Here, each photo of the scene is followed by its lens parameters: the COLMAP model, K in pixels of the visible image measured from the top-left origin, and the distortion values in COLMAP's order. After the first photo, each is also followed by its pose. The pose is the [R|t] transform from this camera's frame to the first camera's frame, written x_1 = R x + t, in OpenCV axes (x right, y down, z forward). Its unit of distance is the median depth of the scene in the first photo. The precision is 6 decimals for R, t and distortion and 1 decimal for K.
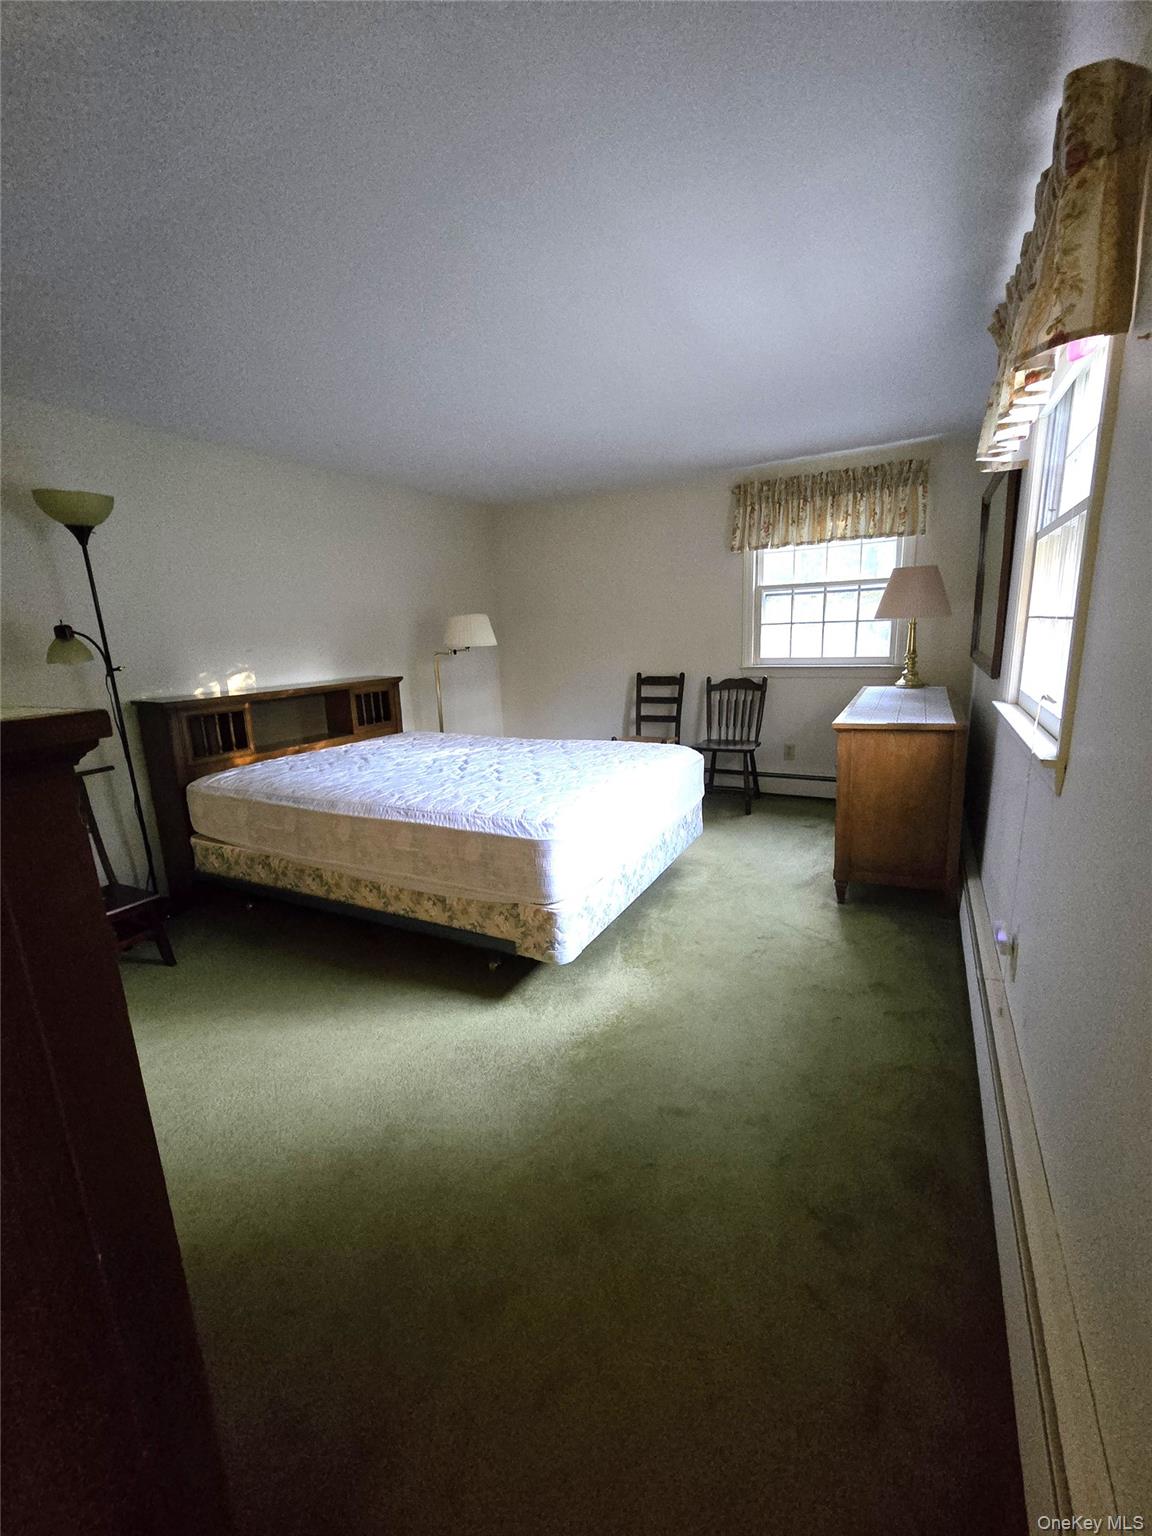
lens RADIAL K [[630.2, 0, 568.8], [0, 630.2, 763.4], [0, 0, 1]] dist [0.012142, -0.000035]
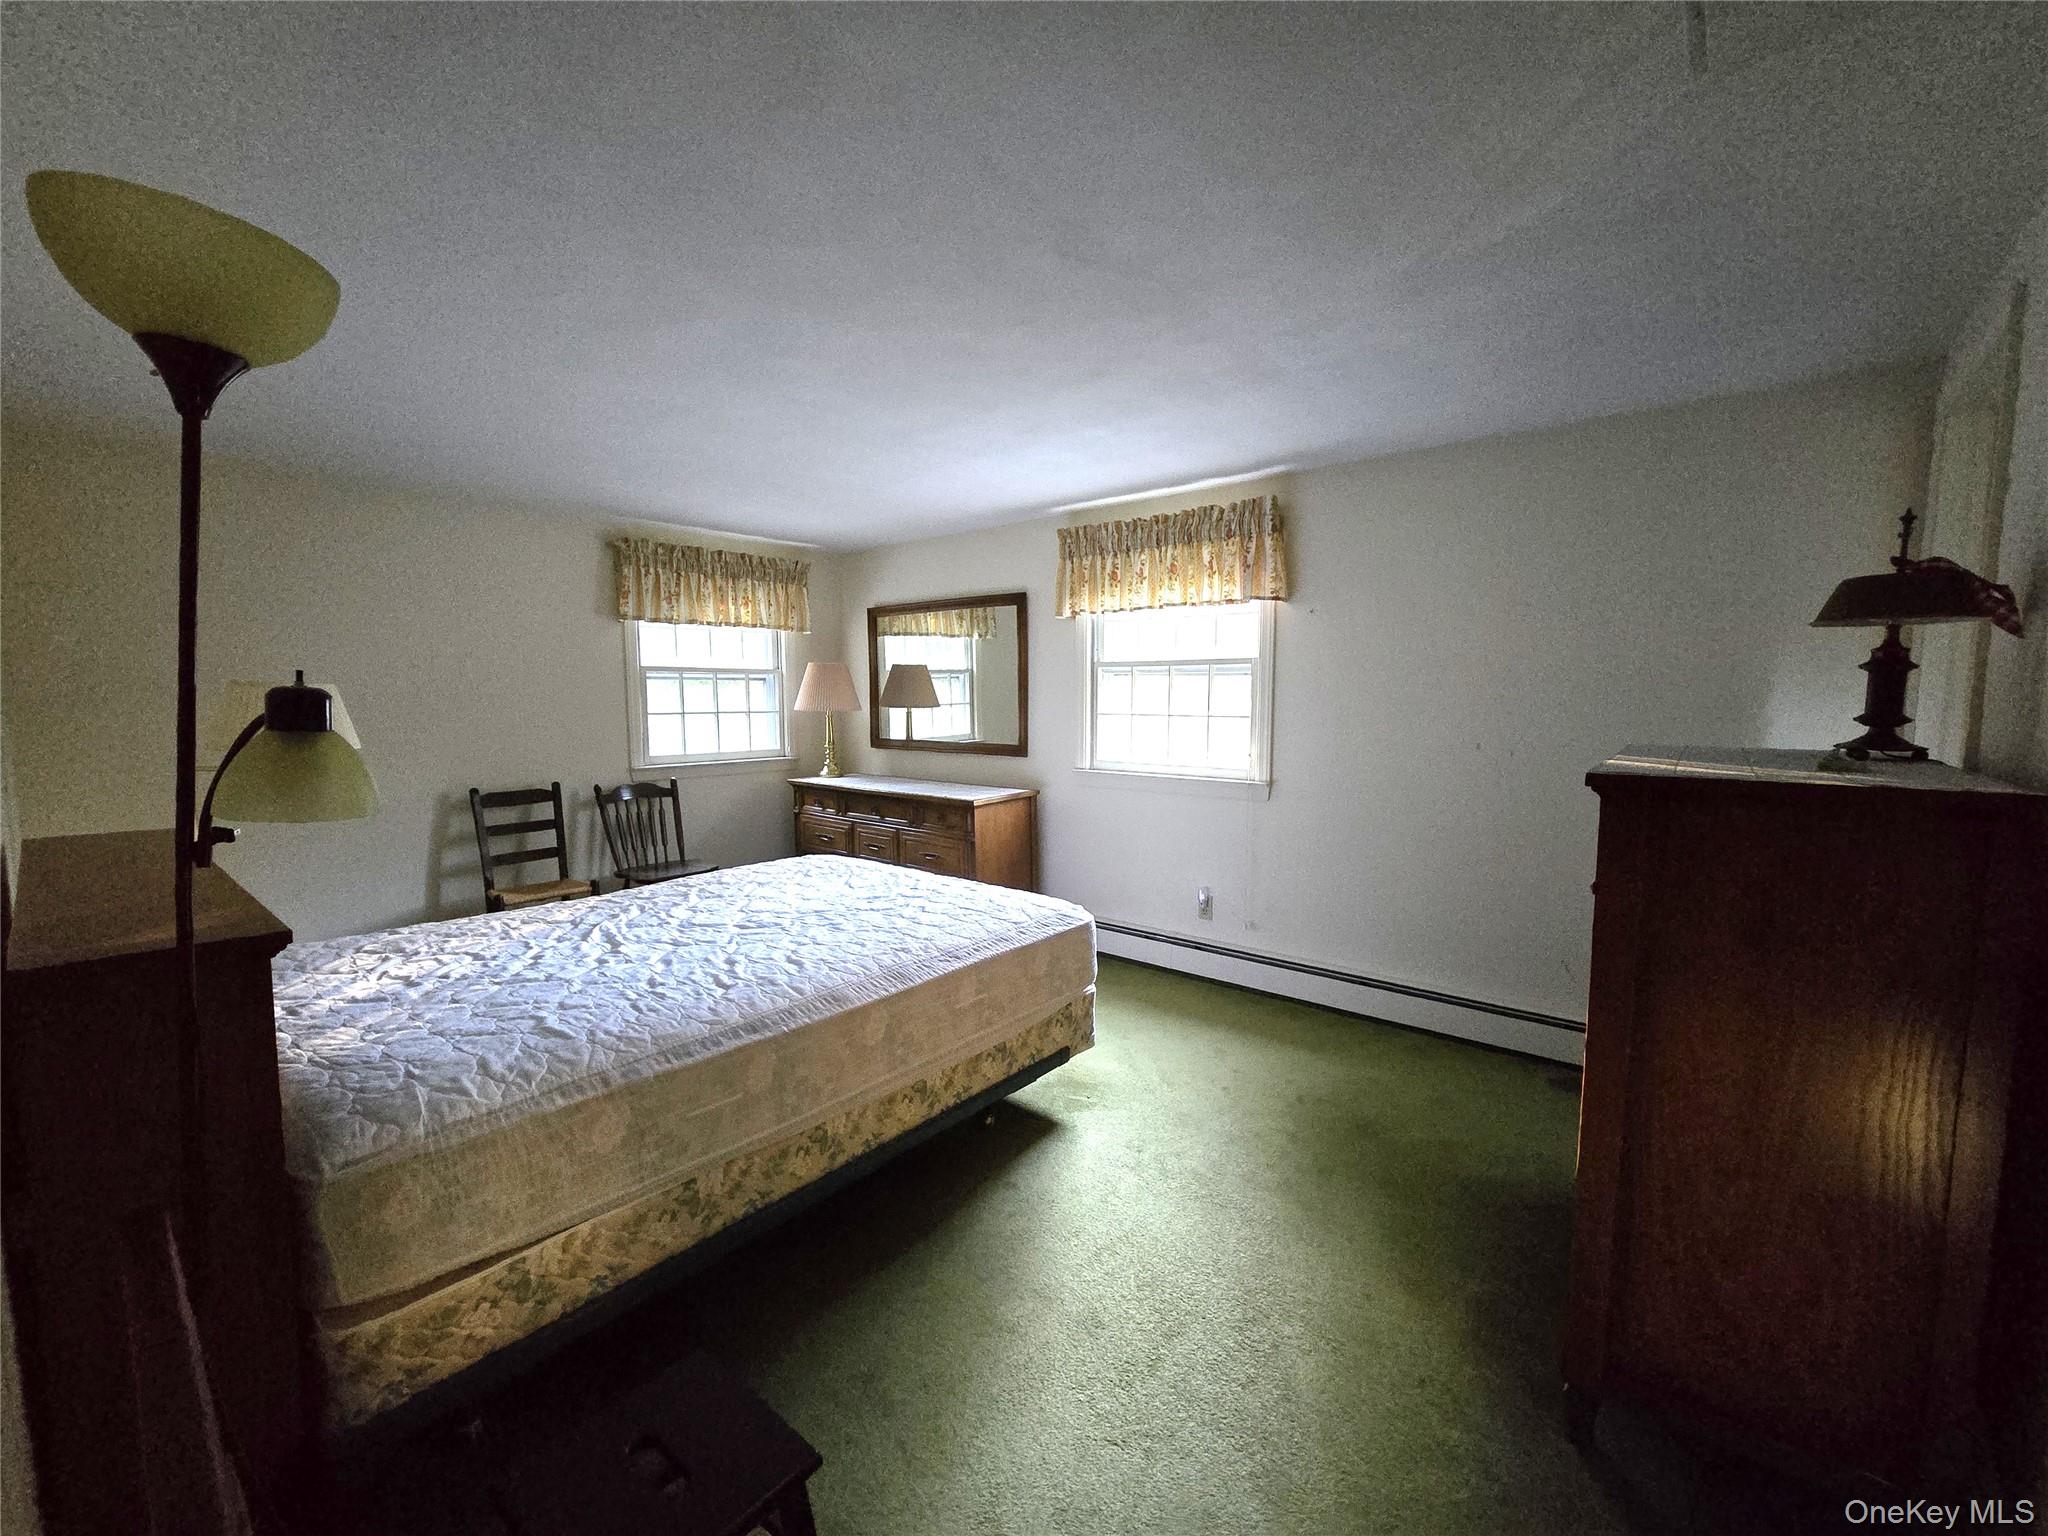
lens RADIAL K [[840.2, 0, 1011.6], [0, 840.2, 782.6], [0, 0, 1]] dist [0.012142, -0.000035]
pose [[0.225556, -0.064723, 0.972078, -0.712486], [0.200848, 0.979446, 0.018609, -0.076263], [-0.953302, 0.191042, 0.233919, 0.396838]]
